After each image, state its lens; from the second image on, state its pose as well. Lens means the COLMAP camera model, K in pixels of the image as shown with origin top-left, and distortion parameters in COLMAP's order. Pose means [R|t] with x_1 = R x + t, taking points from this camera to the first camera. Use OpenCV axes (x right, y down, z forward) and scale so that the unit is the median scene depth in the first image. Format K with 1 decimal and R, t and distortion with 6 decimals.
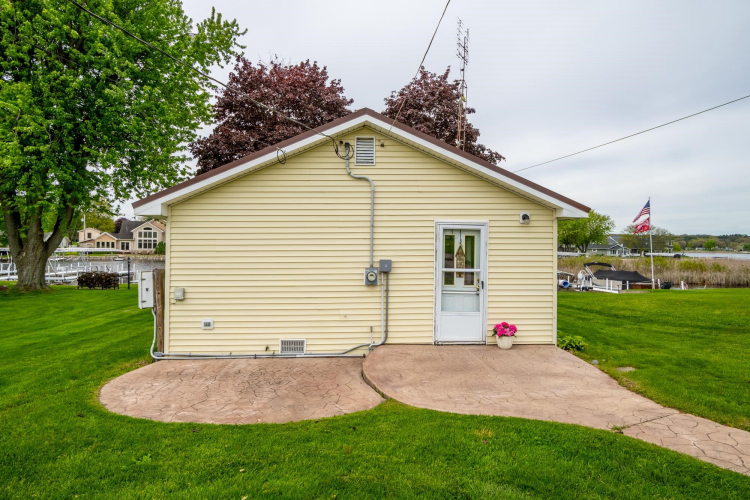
lens RADIAL K [[409.8, 0, 373.2], [0, 409.8, 247.6], [0, 0, 1]] dist [-0.004404, 0.000006]
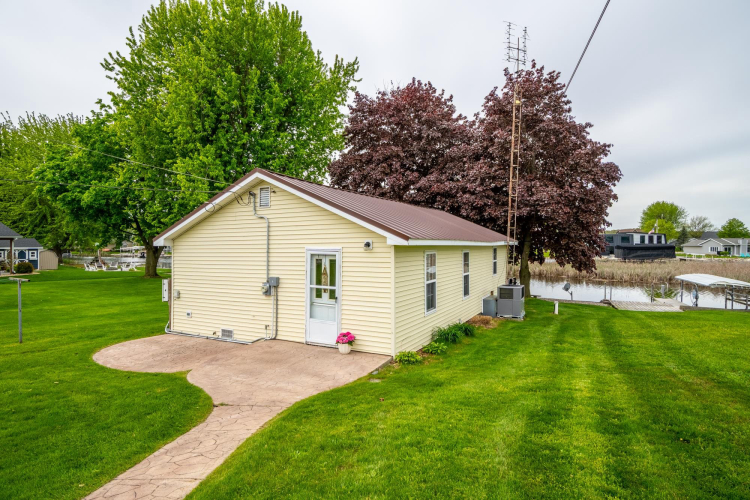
lens RADIAL K [[409.8, 0, 374.1], [0, 409.8, 245.6], [0, 0, 1]] dist [-0.004404, 0.000006]
pose [[0.869345, -0.003082, -0.494196, 0.977880], [0.005124, 0.999983, 0.002777, -0.075218], [0.494179, -0.004947, 0.869346, -0.012865]]
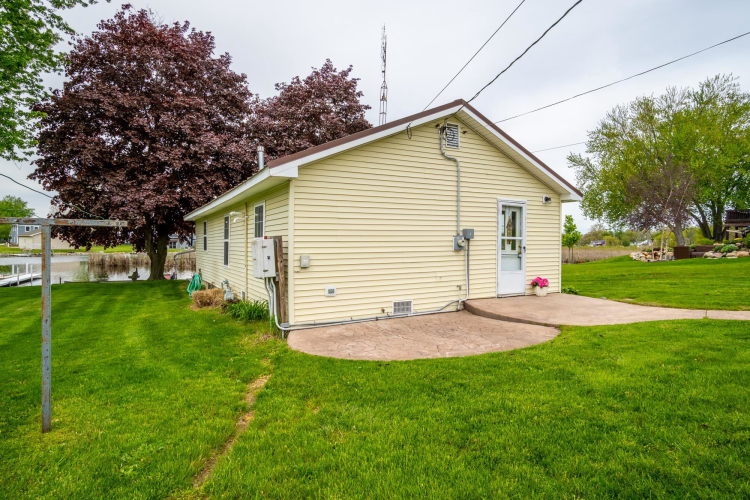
lens RADIAL K [[409.8, 0, 376.1], [0, 409.8, 244.3], [0, 0, 1]] dist [-0.004404, 0.000006]
pose [[0.884457, -0.003936, 0.466605, -0.760005], [0.002365, 0.999989, 0.003952, 0.068835], [-0.466615, -0.002392, 0.884457, 0.068566]]
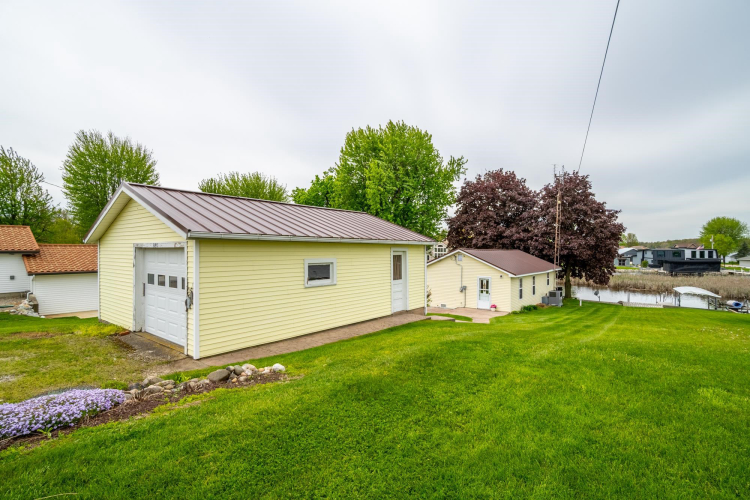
lens RADIAL K [[361.1, 0, 374.1], [0, 361.1, 248.5], [0, 0, 1]] dist [-0.012901, 0.000845]
pose [[0.763460, -0.010883, -0.645763, 1.591227], [0.002246, 0.999897, -0.014196, -0.277972], [0.645851, 0.009388, 0.763406, -2.183815]]
